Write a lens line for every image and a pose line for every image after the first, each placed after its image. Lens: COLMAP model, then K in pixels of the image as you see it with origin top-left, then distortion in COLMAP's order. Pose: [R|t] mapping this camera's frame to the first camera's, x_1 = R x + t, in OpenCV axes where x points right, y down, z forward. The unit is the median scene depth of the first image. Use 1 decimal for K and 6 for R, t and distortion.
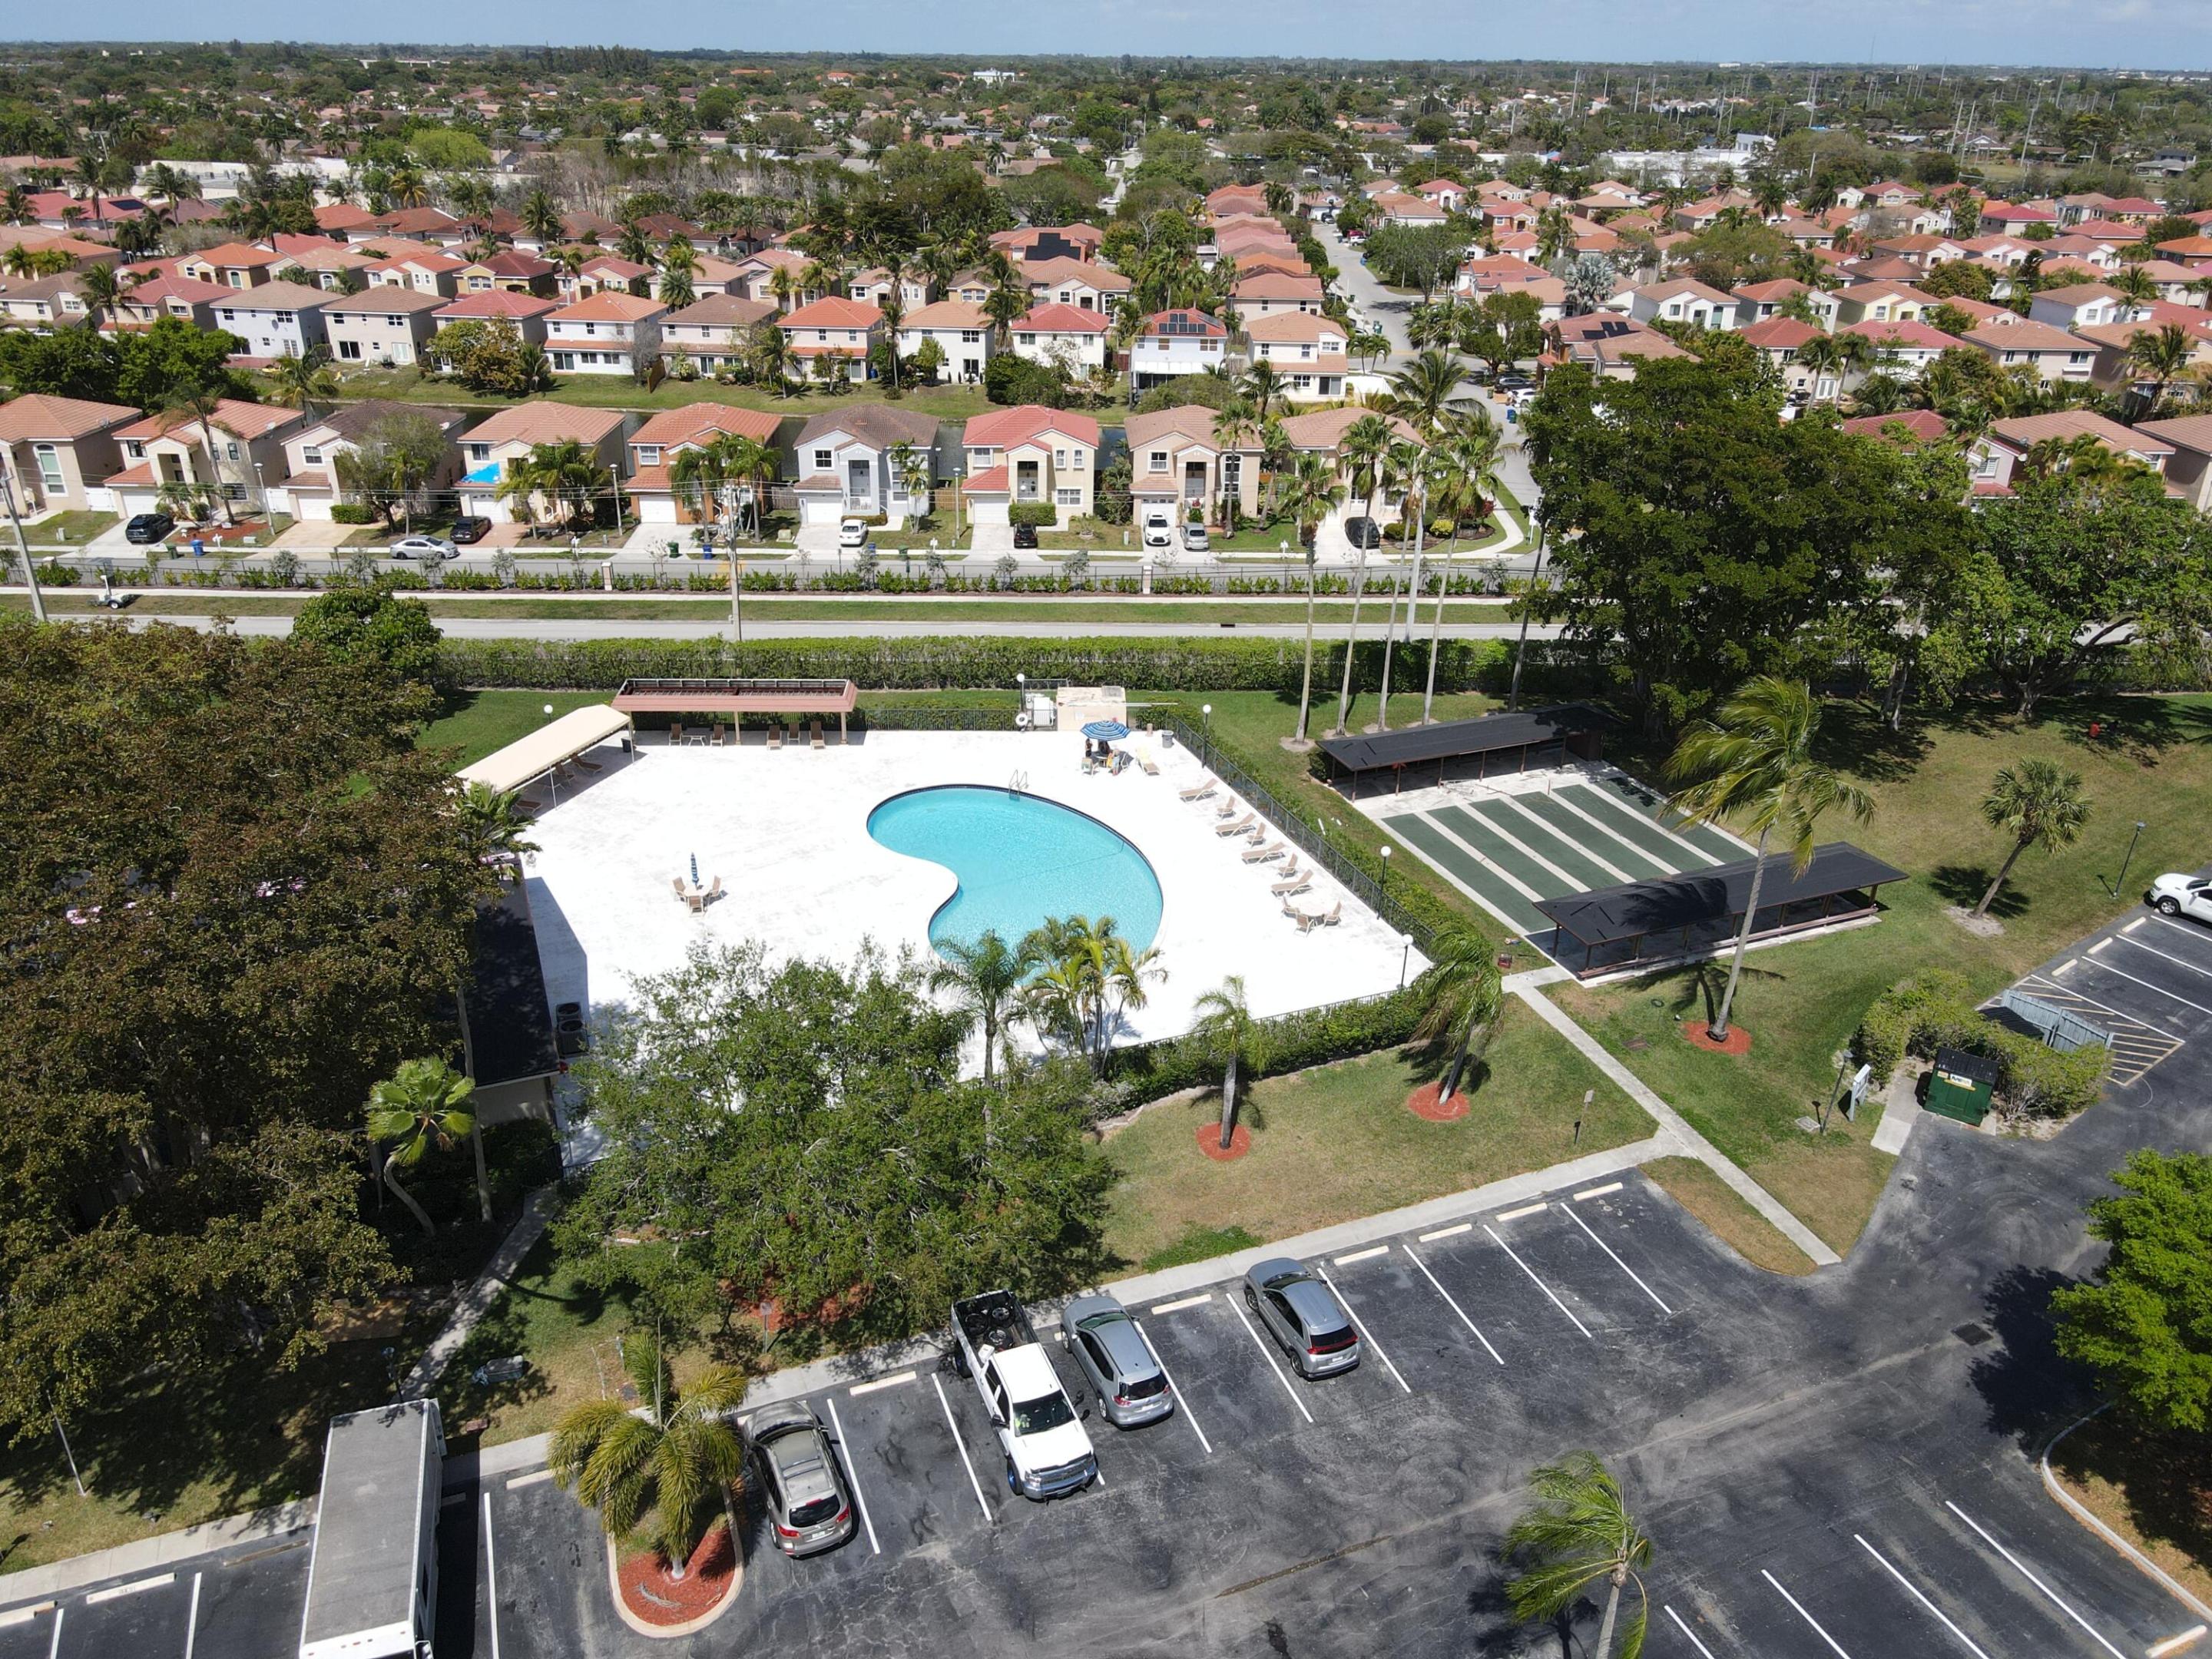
lens RADIAL K [[1614.6, 0, 1106.0], [0, 1614.6, 829.5], [0, 0, 1]] dist [0.001746, 0.007614]
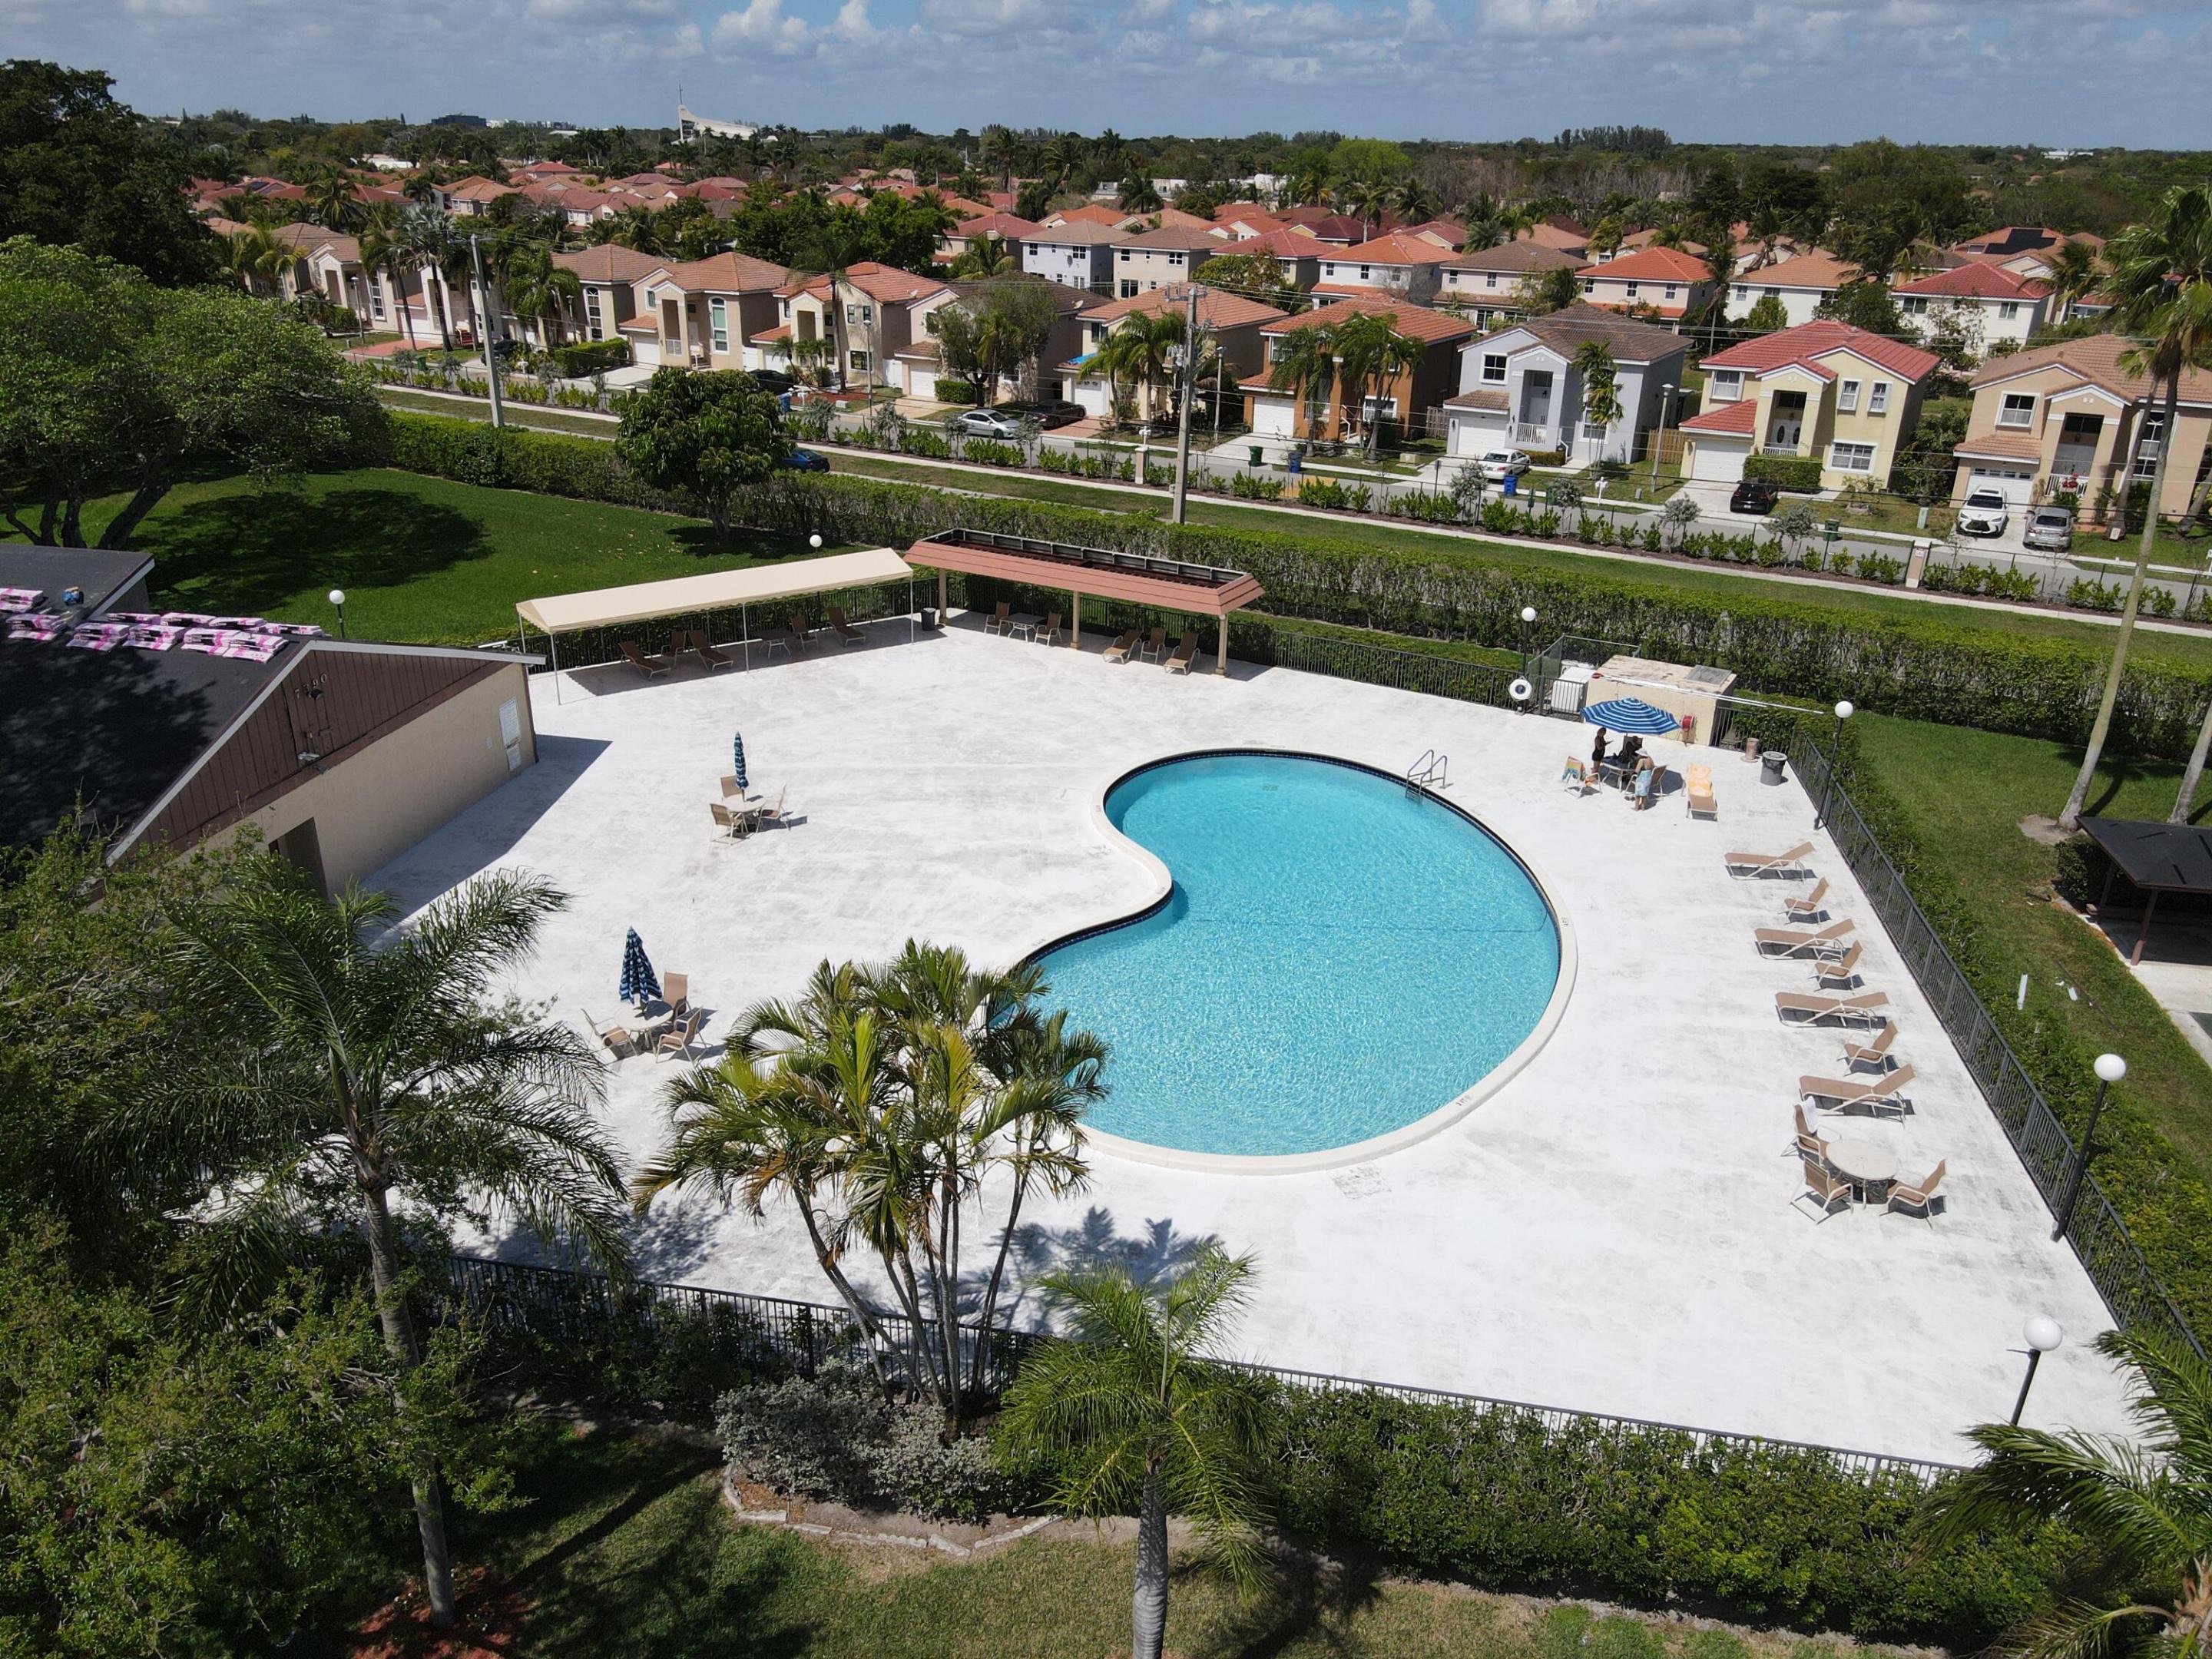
lens RADIAL K [[1614.6, 0, 1106.0], [0, 1614.6, 829.5], [0, 0, 1]] dist [0.001746, 0.007614]
pose [[0.839513, 0.208584, -0.501708, 0.085806], [-0.236287, 0.971646, 0.008579, 0.006573], [0.489272, 0.111345, 0.864994, 0.313190]]
